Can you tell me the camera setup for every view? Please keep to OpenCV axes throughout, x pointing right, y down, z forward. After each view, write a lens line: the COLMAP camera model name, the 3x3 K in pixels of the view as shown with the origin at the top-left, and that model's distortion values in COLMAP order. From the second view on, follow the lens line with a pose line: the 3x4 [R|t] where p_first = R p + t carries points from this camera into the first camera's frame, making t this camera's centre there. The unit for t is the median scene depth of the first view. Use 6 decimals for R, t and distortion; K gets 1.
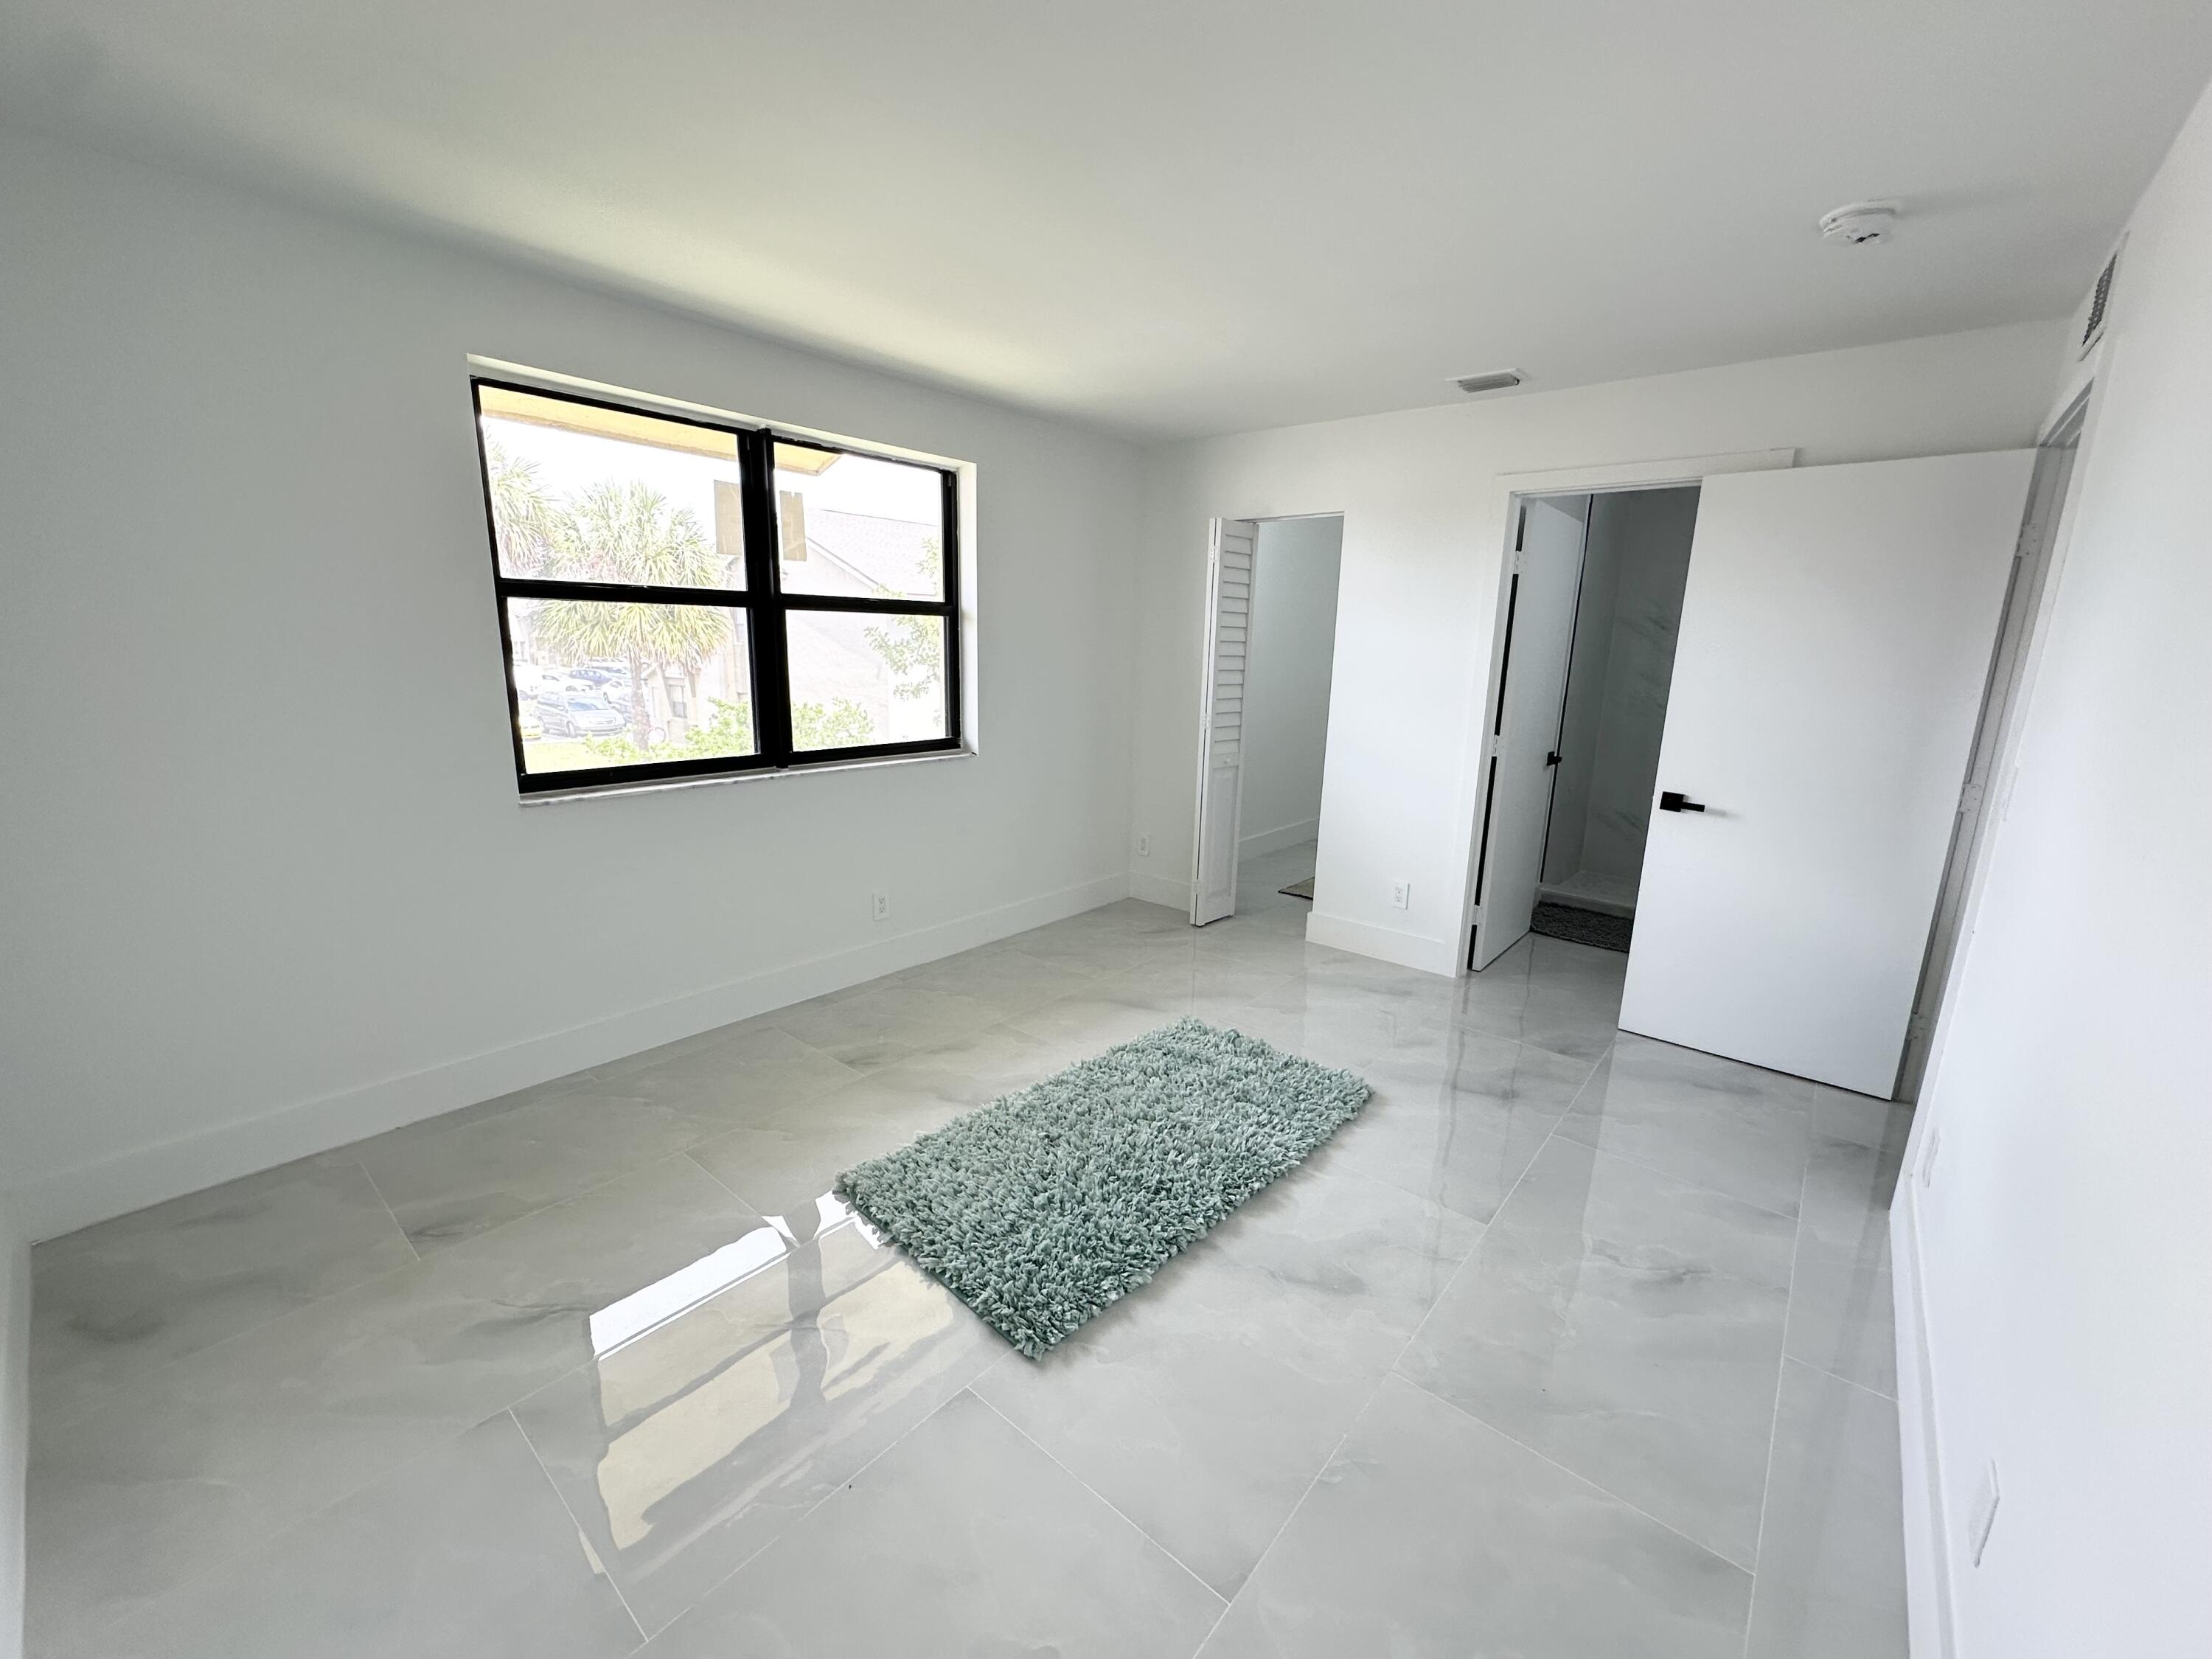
lens RADIAL K [[884.6, 0, 1115.8], [0, 884.6, 828.2], [0, 0, 1]] dist [-0.002340, 0.000155]
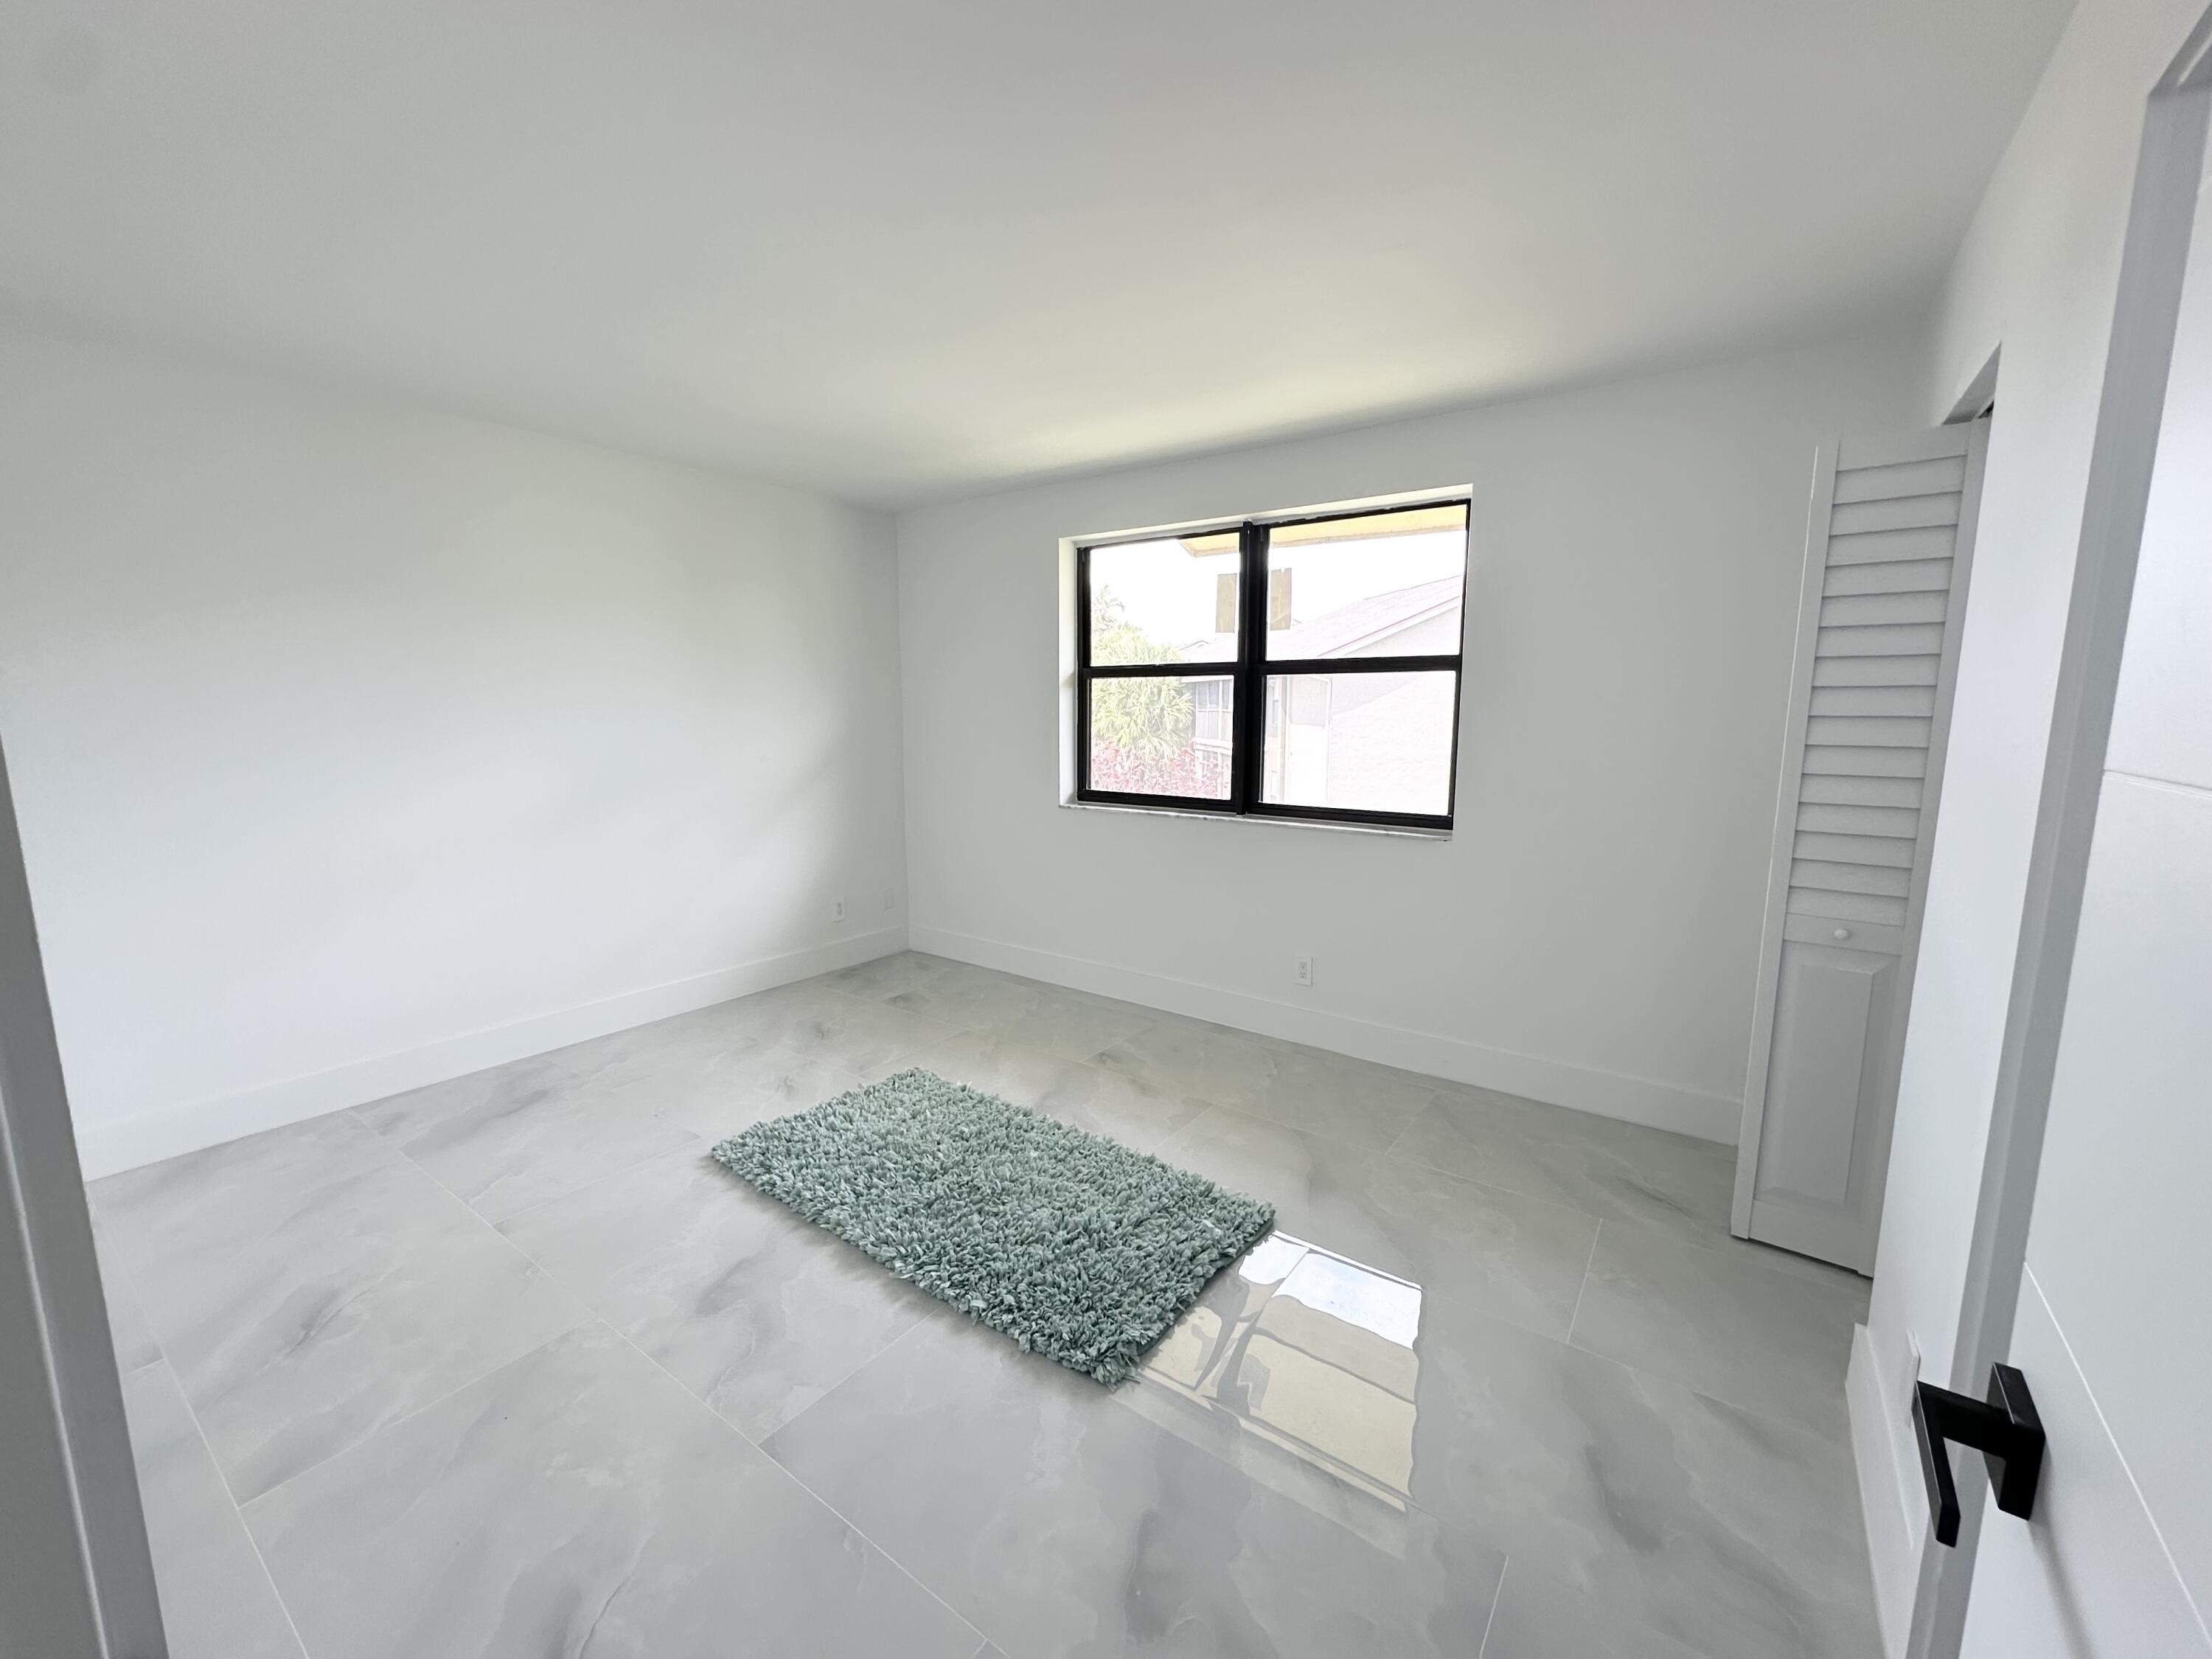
lens RADIAL K [[895.8, 0, 1106.3], [0, 895.8, 830.5], [0, 0, 1]] dist [0.000831, 0.000385]
pose [[0.079759, 0.118988, -0.989687, 0.792250], [-0.209507, 0.972674, 0.100059, -0.135725], [0.974549, 0.199366, 0.102508, 0.773177]]
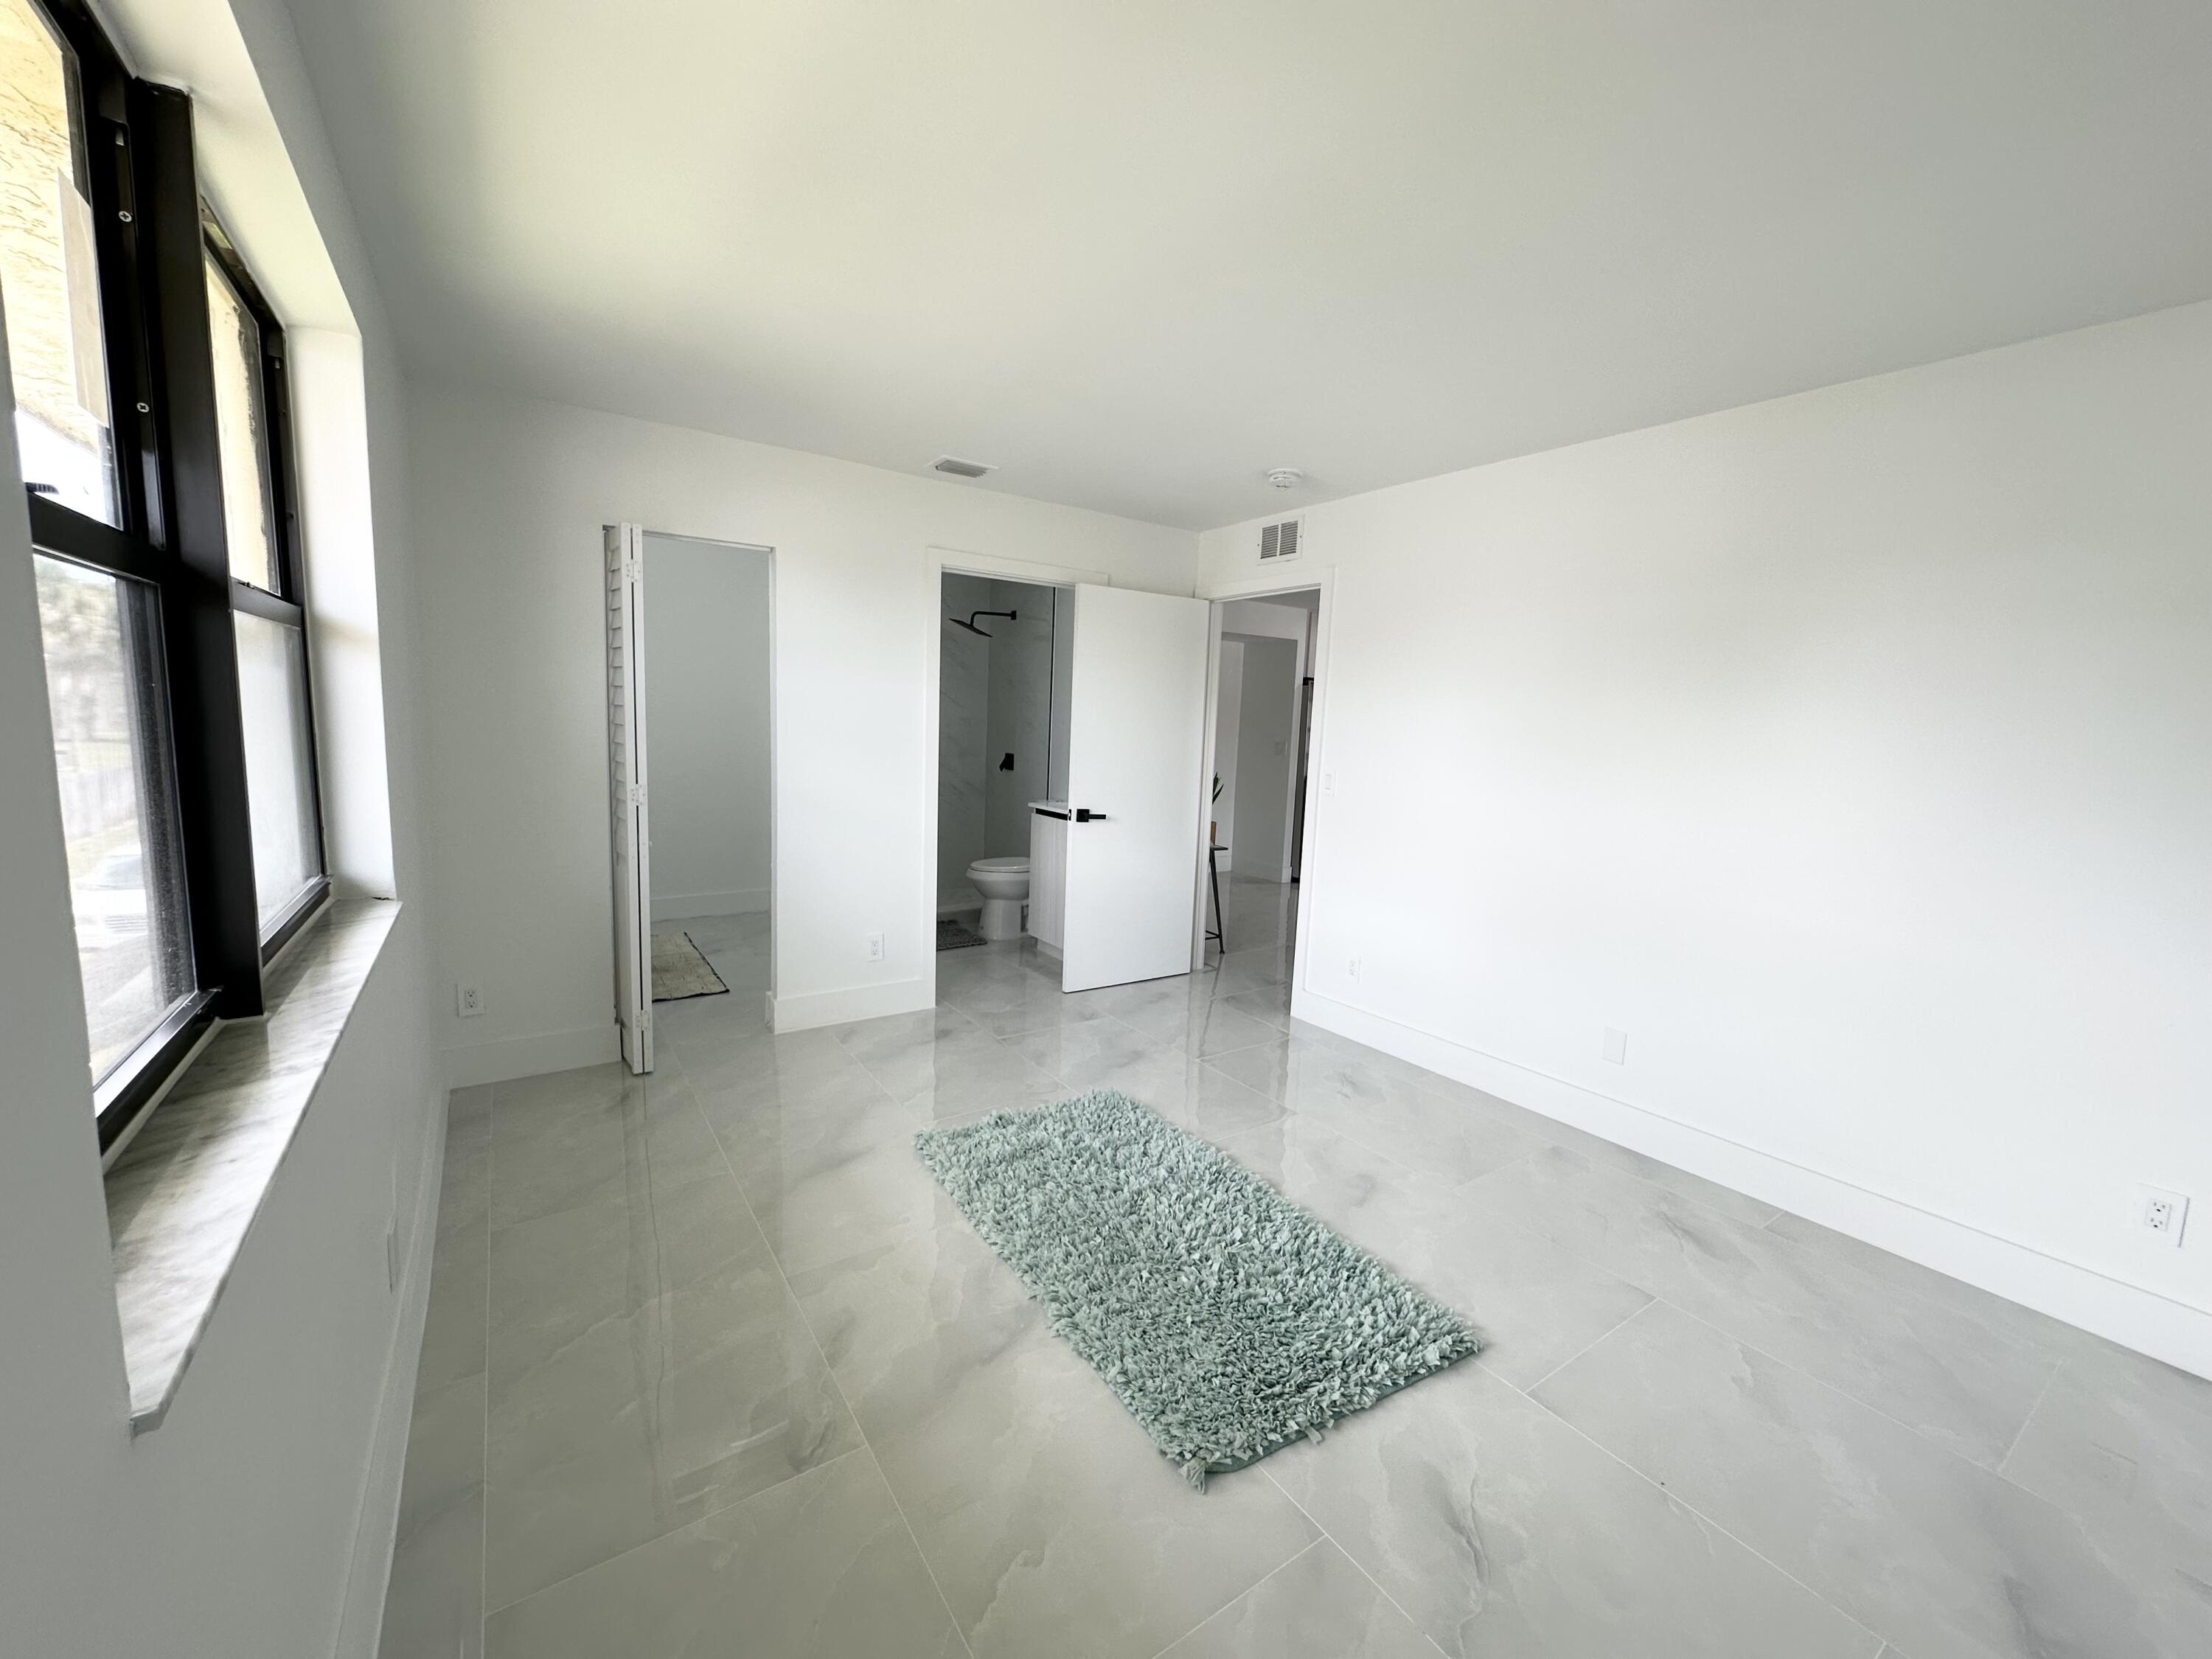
lens RADIAL K [[878.5, 0, 1107.6], [0, 878.5, 828.8], [0, 0, 1]] dist [0.000012, 0.000040]
pose [[0.273271, -0.134547, 0.952481, -0.665913], [0.168375, 0.981574, 0.090349, -0.126974], [-0.947086, 0.135684, 0.290890, 0.573045]]
